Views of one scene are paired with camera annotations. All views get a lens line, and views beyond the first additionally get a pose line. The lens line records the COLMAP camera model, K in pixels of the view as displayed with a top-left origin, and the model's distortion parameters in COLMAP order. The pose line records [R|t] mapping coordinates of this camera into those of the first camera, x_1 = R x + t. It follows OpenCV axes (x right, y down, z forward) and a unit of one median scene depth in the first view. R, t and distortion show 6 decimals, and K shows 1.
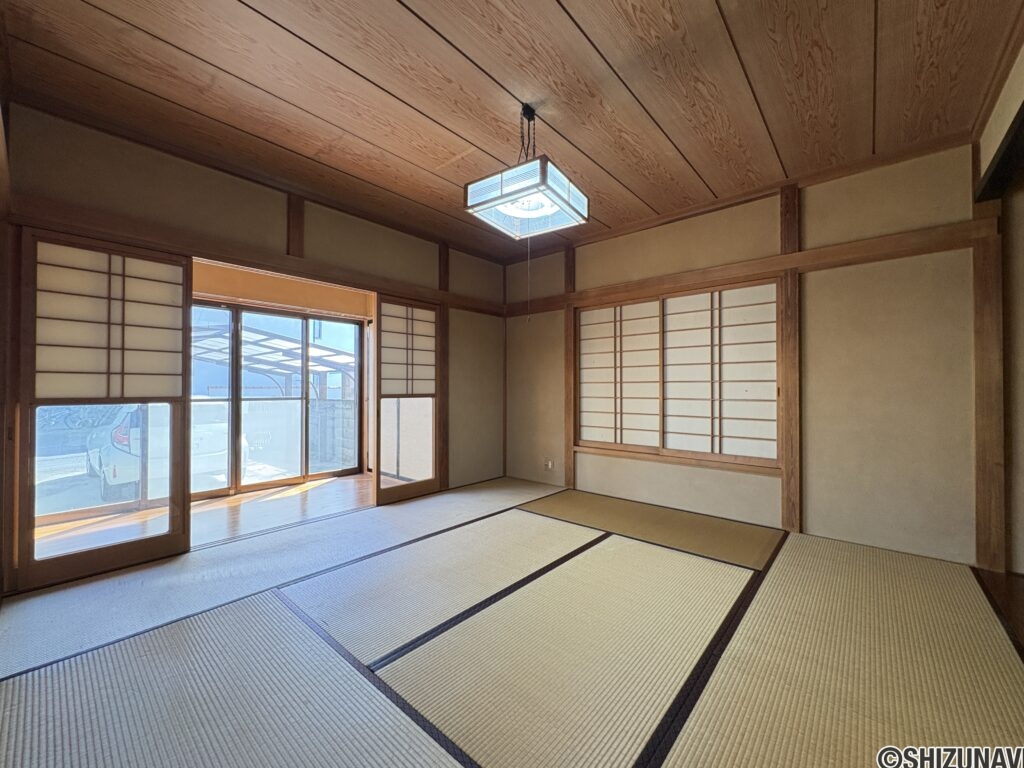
lens RADIAL K [[409.2, 0, 512.0], [0, 409.2, 384.0], [0, 0, 1]] dist [0.000143, -0.000026]
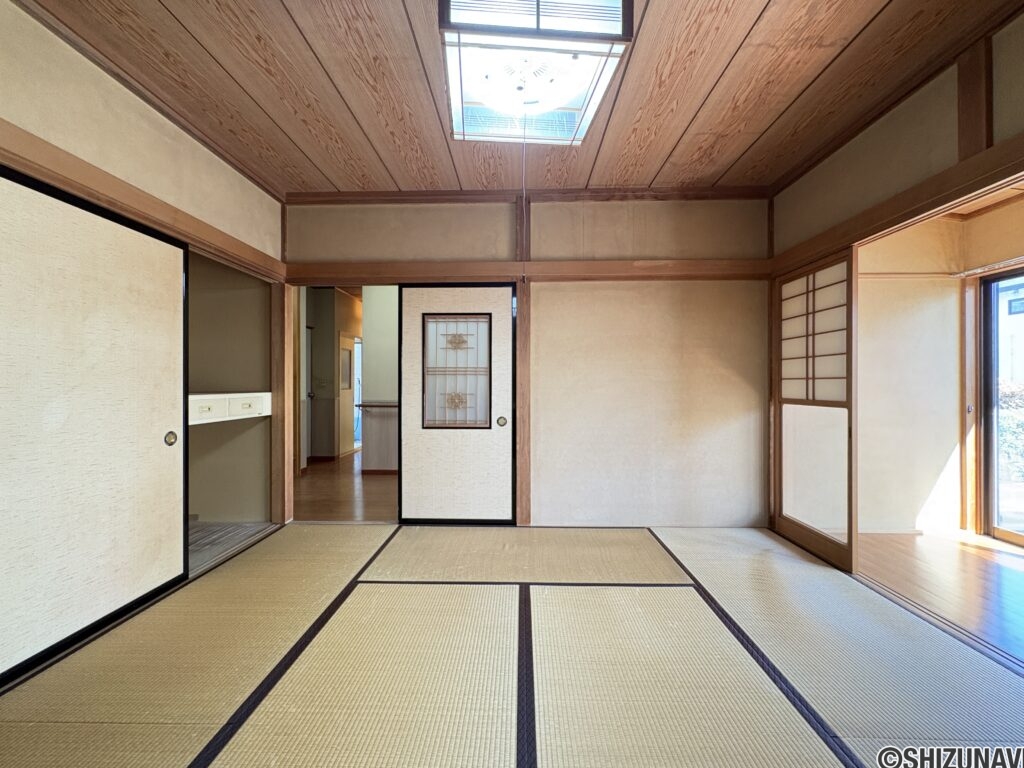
lens RADIAL K [[409.2, 0, 512.0], [0, 409.2, 384.0], [0, 0, 1]] dist [0.000143, -0.000026]
pose [[-0.767180, -0.002010, -0.641429, 0.303577], [0.004885, 0.999948, -0.008976, -0.003596], [0.641414, -0.010020, -0.767130, 1.024884]]
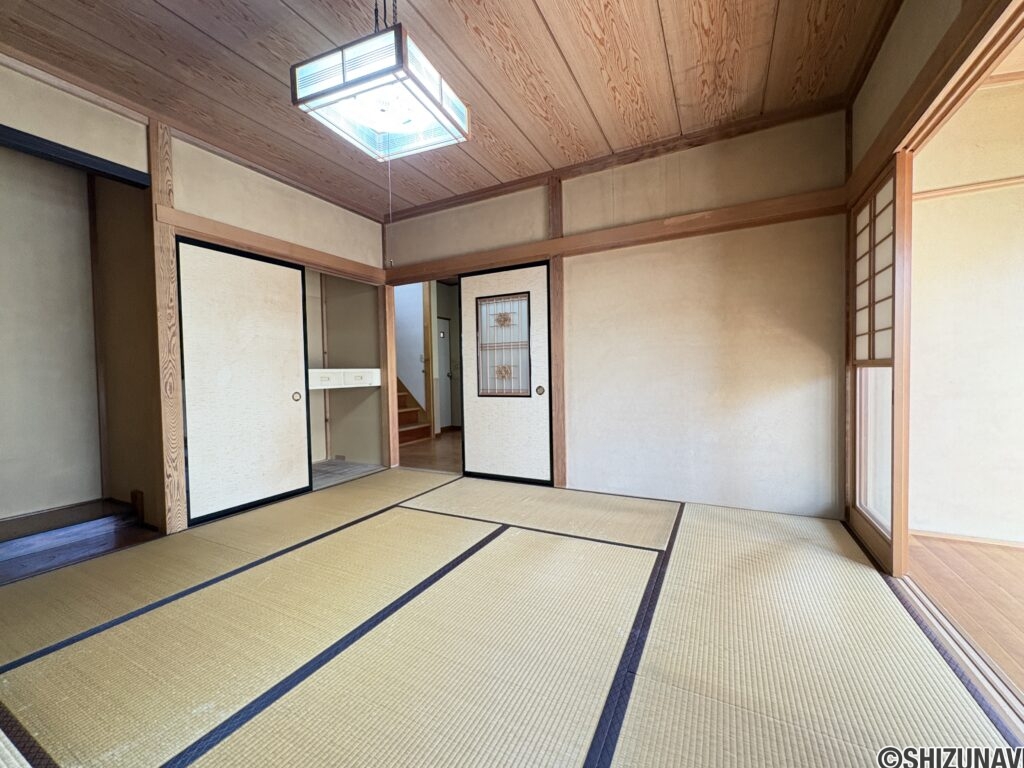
lens RADIAL K [[409.2, 0, 512.0], [0, 409.2, 384.0], [0, 0, 1]] dist [0.000143, -0.000026]
pose [[-0.970568, 0.025837, -0.239439, 0.008537], [0.021753, 0.999570, 0.019686, 0.039547], [0.239845, 0.013898, -0.970712, 1.285789]]
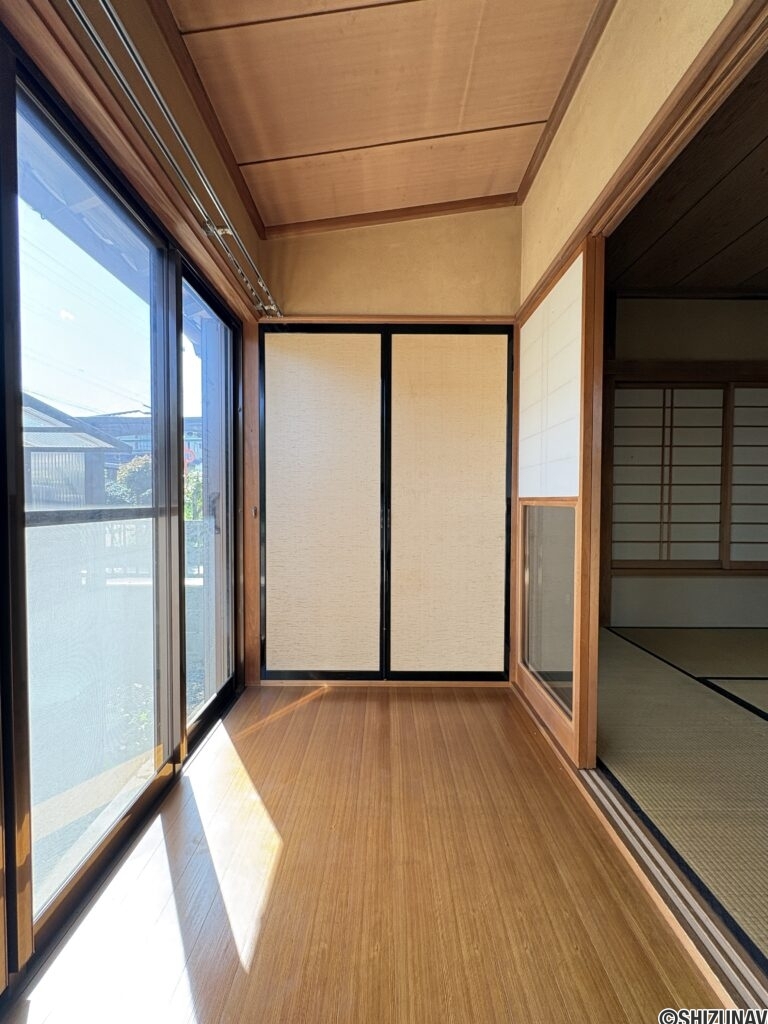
lens RADIAL K [[409.2, 0, 384.0], [0, 409.2, 512.0], [0, 0, 1]] dist [0.000143, -0.000026]
pose [[0.749844, -0.016270, 0.661415, -0.878552], [-0.009836, 0.999313, 0.035733, 0.033870], [-0.661542, -0.033300, 0.749169, 0.976973]]
